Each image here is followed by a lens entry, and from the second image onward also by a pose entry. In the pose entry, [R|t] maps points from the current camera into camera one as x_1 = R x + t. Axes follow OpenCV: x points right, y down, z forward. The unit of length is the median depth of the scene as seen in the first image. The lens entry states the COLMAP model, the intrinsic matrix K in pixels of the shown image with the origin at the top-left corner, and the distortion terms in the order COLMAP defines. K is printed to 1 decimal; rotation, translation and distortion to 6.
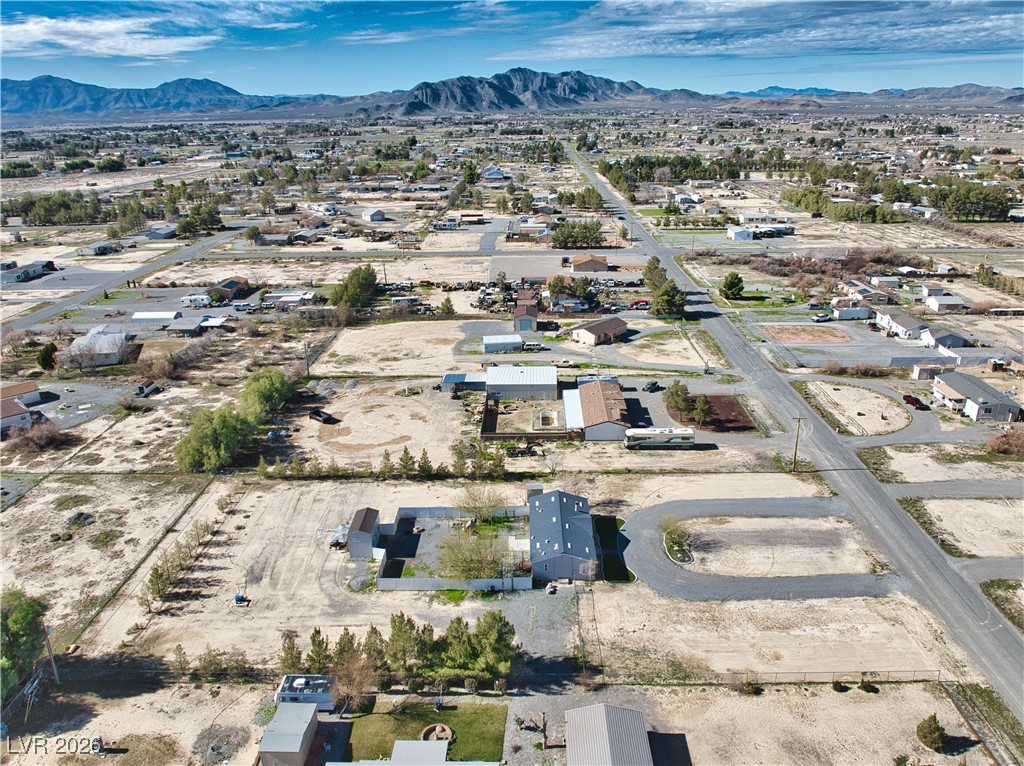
lens RADIAL K [[741.0, 0, 515.2], [0, 741.0, 383.2], [0, 0, 1]] dist [-0.044723, -0.001894]
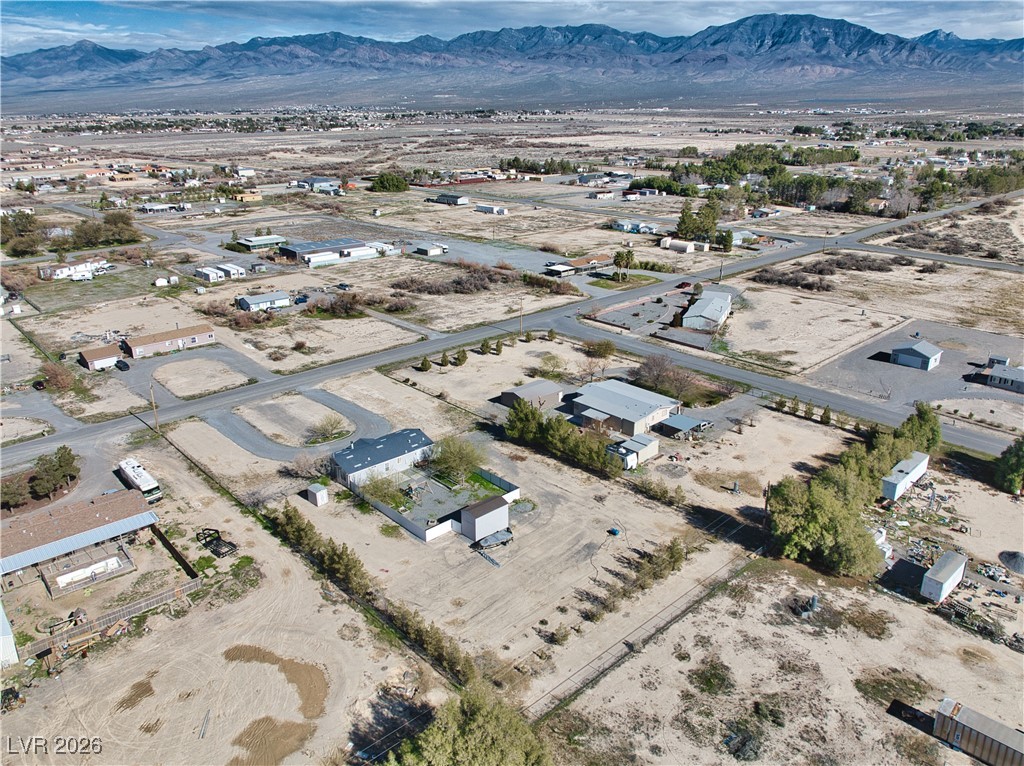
lens RADIAL K [[741.0, 0, 515.2], [0, 741.0, 383.2], [0, 0, 1]] dist [-0.044723, -0.001894]
pose [[-0.696321, -0.236125, 0.677777, -0.800002], [0.254861, 0.801447, 0.541044, -0.441640], [-0.670956, 0.549480, -0.497885, 1.251741]]
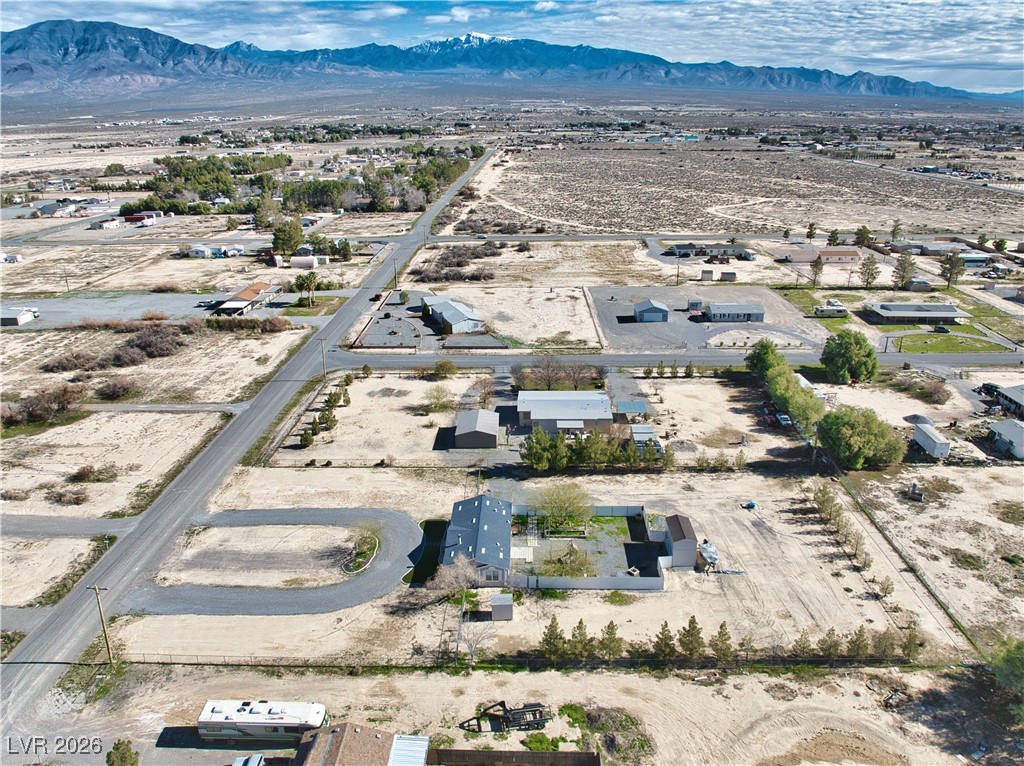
lens RADIAL K [[741.0, 0, 515.2], [0, 741.0, 383.2], [0, 0, 1]] dist [-0.044723, -0.001894]
pose [[-0.999702, 0.021860, 0.010868, -0.001148], [0.023736, 0.766308, 0.642035, -0.533448], [0.005706, 0.642101, -0.766599, 1.464642]]
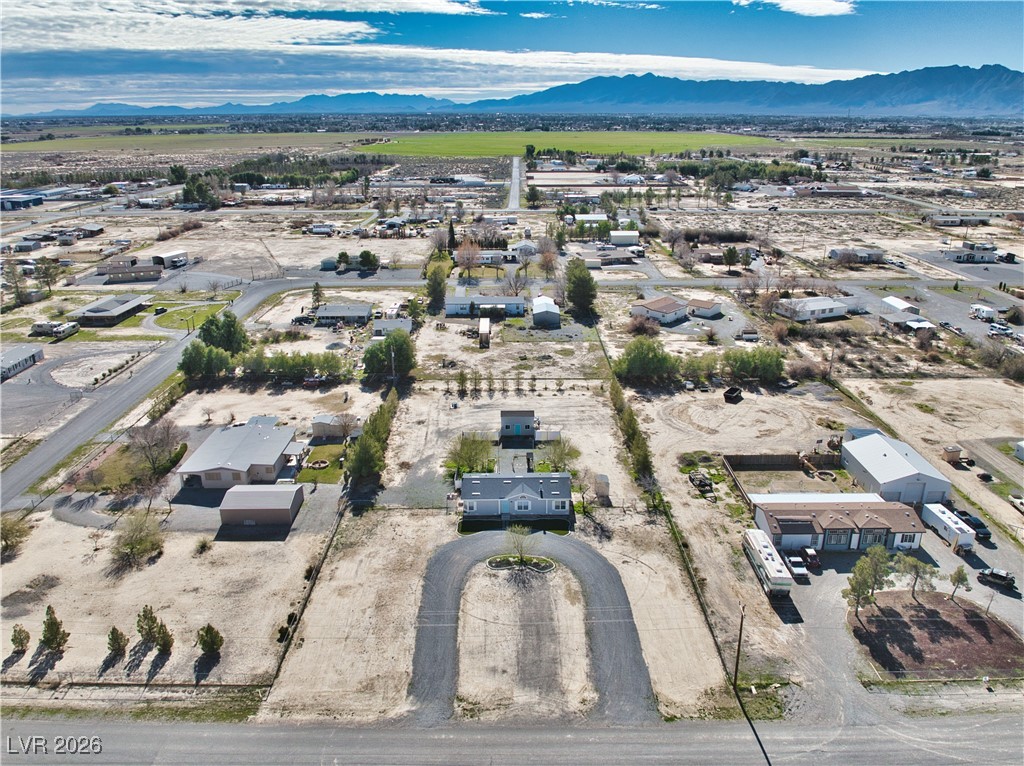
lens RADIAL K [[741.0, 0, 515.2], [0, 741.0, 383.2], [0, 0, 1]] dist [-0.044723, -0.001894]
pose [[0.023713, 0.356552, -0.933974, 0.948177], [-0.340876, 0.881135, 0.327726, -0.277268], [0.939809, 0.310598, 0.142435, 0.708467]]
